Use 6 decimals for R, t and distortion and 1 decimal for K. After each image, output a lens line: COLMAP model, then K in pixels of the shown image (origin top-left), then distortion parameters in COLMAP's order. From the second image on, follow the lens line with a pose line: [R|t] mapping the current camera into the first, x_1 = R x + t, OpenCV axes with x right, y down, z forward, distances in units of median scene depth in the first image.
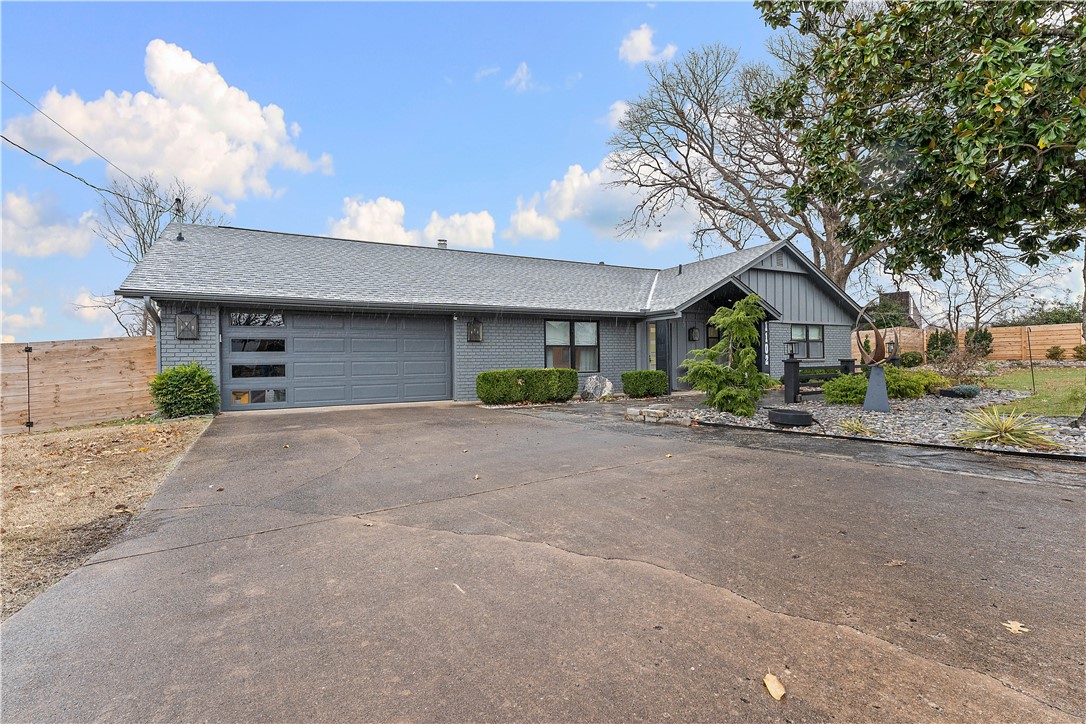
lens RADIAL K [[497.7, 0, 538.5], [0, 497.7, 360.0], [0, 0, 1]] dist [-0.001861, 0.001065]
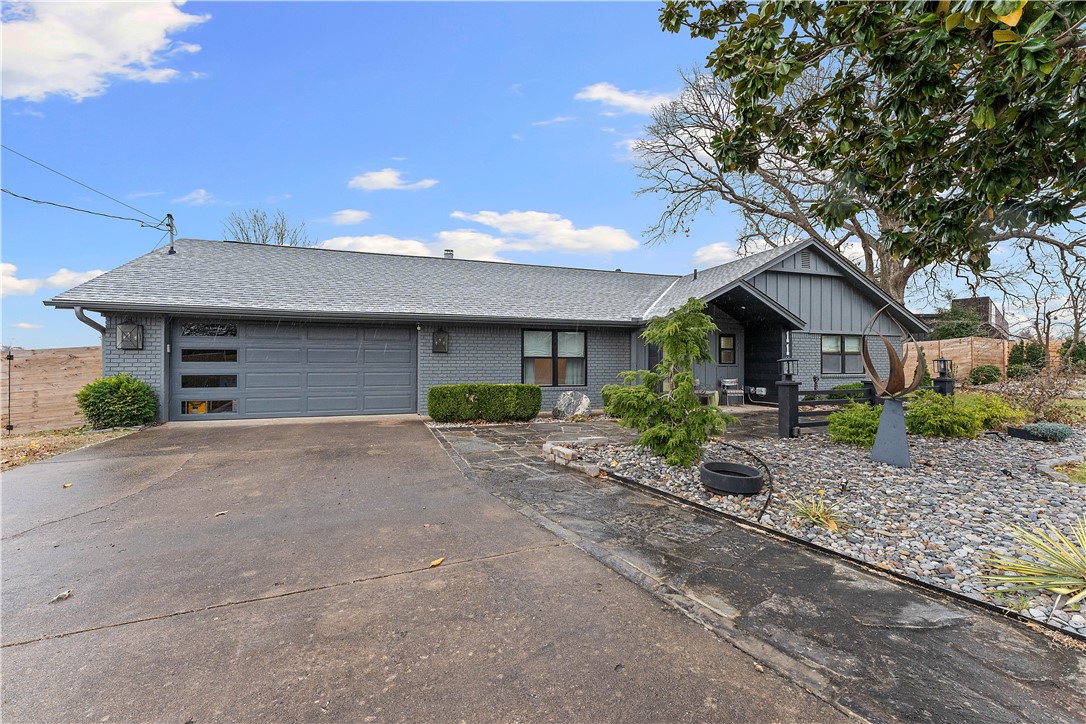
lens RADIAL K [[439.7, 0, 537.7], [0, 439.7, 360.6], [0, 0, 1]] dist [-0.000136, 0.000318]
pose [[0.985632, 0.013823, -0.168342, 0.180019], [-0.014462, 0.999892, -0.002575, -0.020528], [0.168288, 0.004973, 0.985725, 0.188602]]
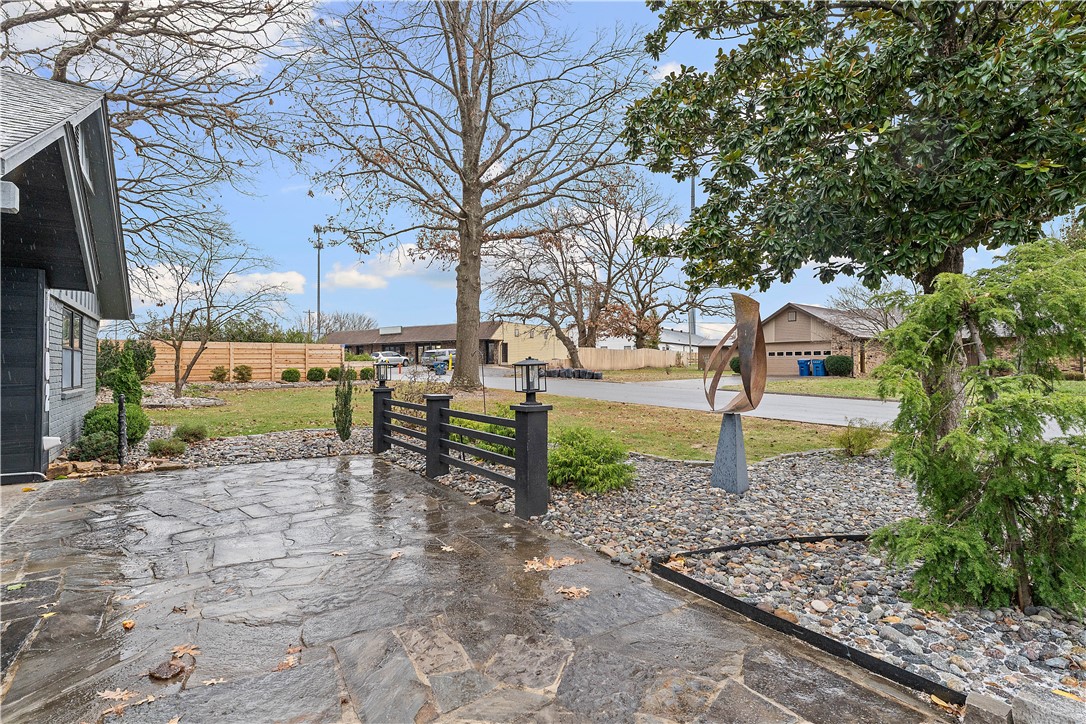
lens RADIAL K [[532.0, 0, 543.5], [0, 532.0, 362.8], [0, 0, 1]] dist [-0.001845, 0.000034]
pose [[-0.099823, 0.024632, 0.994700, 0.052263], [-0.003361, 0.999679, -0.025093, -0.019398], [-0.995000, -0.005848, -0.099708, 0.797954]]
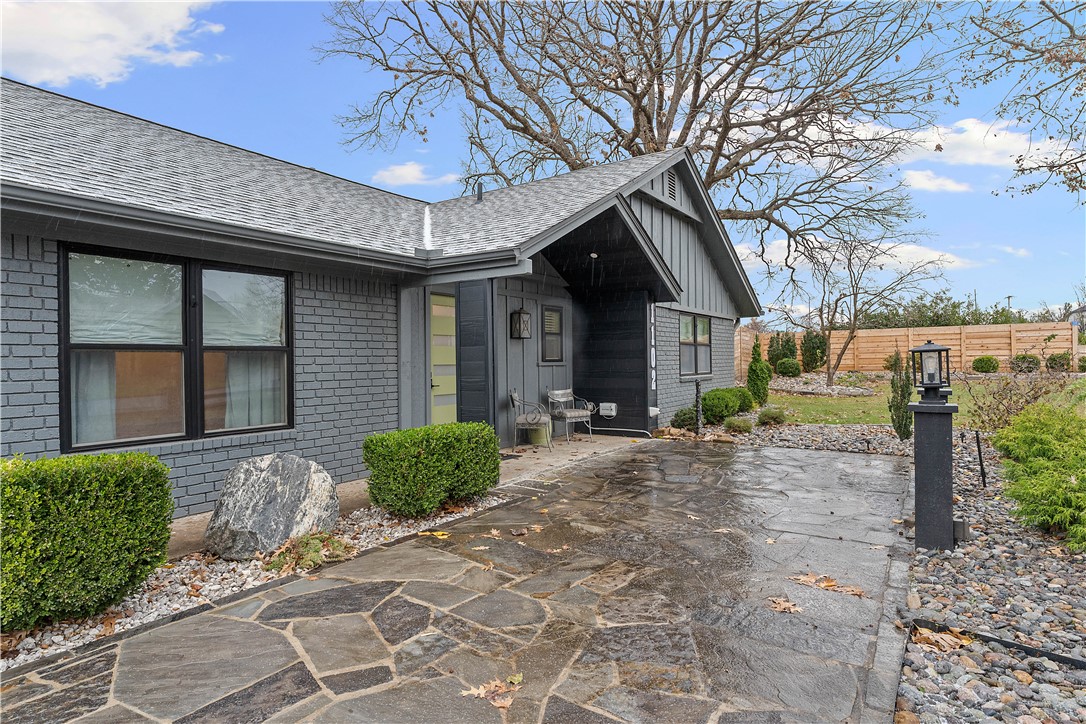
lens RADIAL K [[593.7, 0, 537.7], [0, 593.7, 361.1], [0, 0, 1]] dist [0.006745, -0.000739]
pose [[0.888112, 0.004464, 0.459605, 0.090173], [-0.003614, 0.999990, -0.002728, -0.020106], [-0.459612, 0.000762, 0.888119, 0.604454]]
